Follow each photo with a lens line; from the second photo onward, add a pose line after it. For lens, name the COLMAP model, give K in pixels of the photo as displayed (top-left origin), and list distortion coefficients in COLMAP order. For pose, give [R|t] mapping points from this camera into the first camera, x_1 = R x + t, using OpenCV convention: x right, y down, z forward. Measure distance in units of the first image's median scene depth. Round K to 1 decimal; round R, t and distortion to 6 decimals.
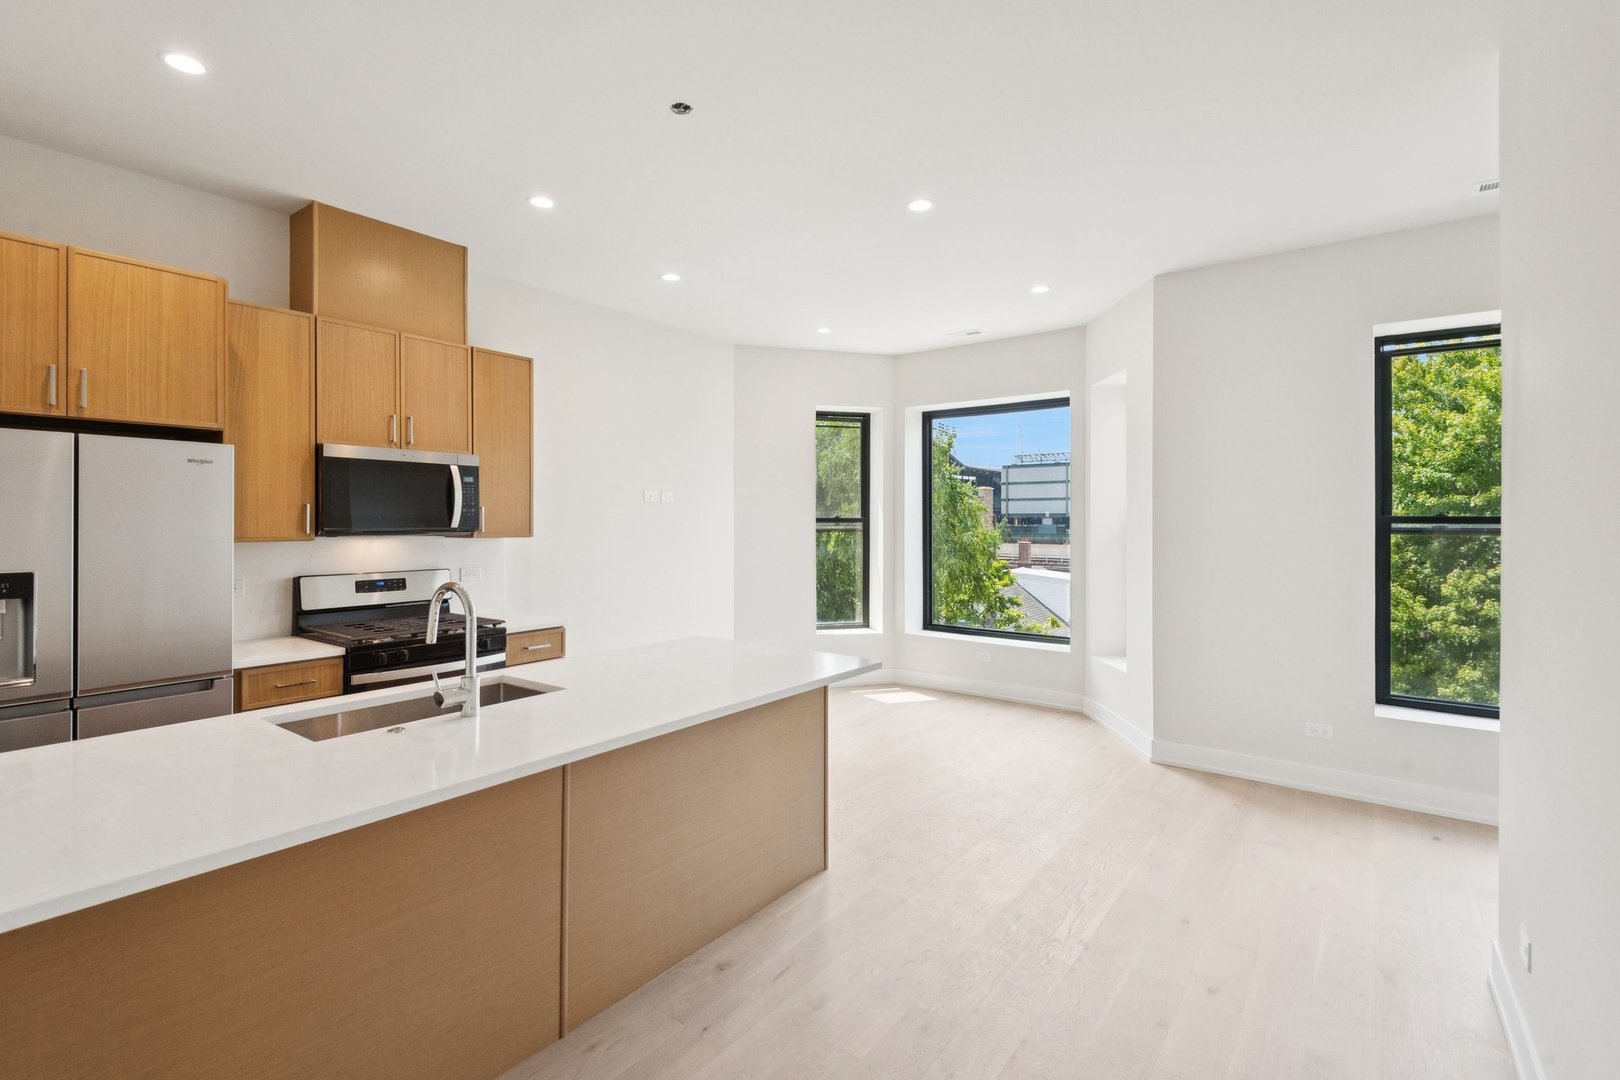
lens RADIAL K [[739.8, 0, 808.7], [0, 739.8, 530.6], [0, 0, 1]] dist [0.001781, -0.000613]
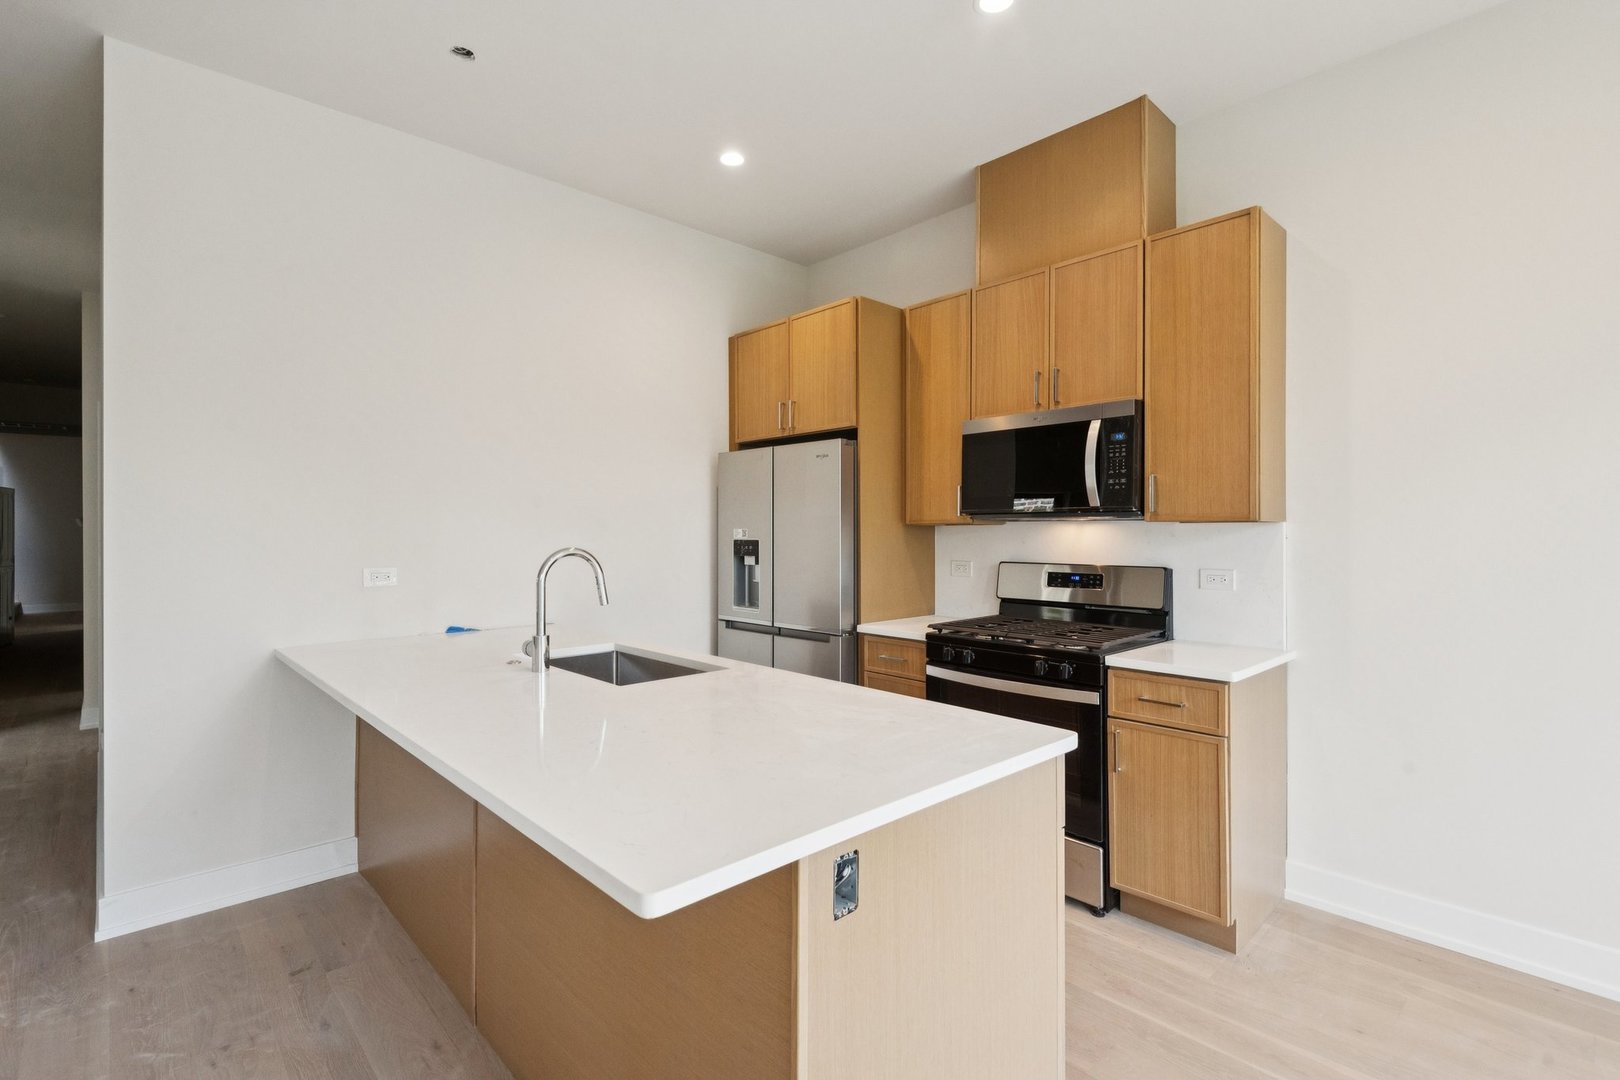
lens RADIAL K [[739.8, 0, 809.1], [0, 739.8, 539.7], [0, 0, 1]] dist [0.001781, -0.000613]
pose [[-0.179514, 0.005558, -0.983740, 0.282299], [-0.006367, 0.999957, 0.006811, 0.026020], [0.983735, 0.007486, -0.179471, 0.870526]]
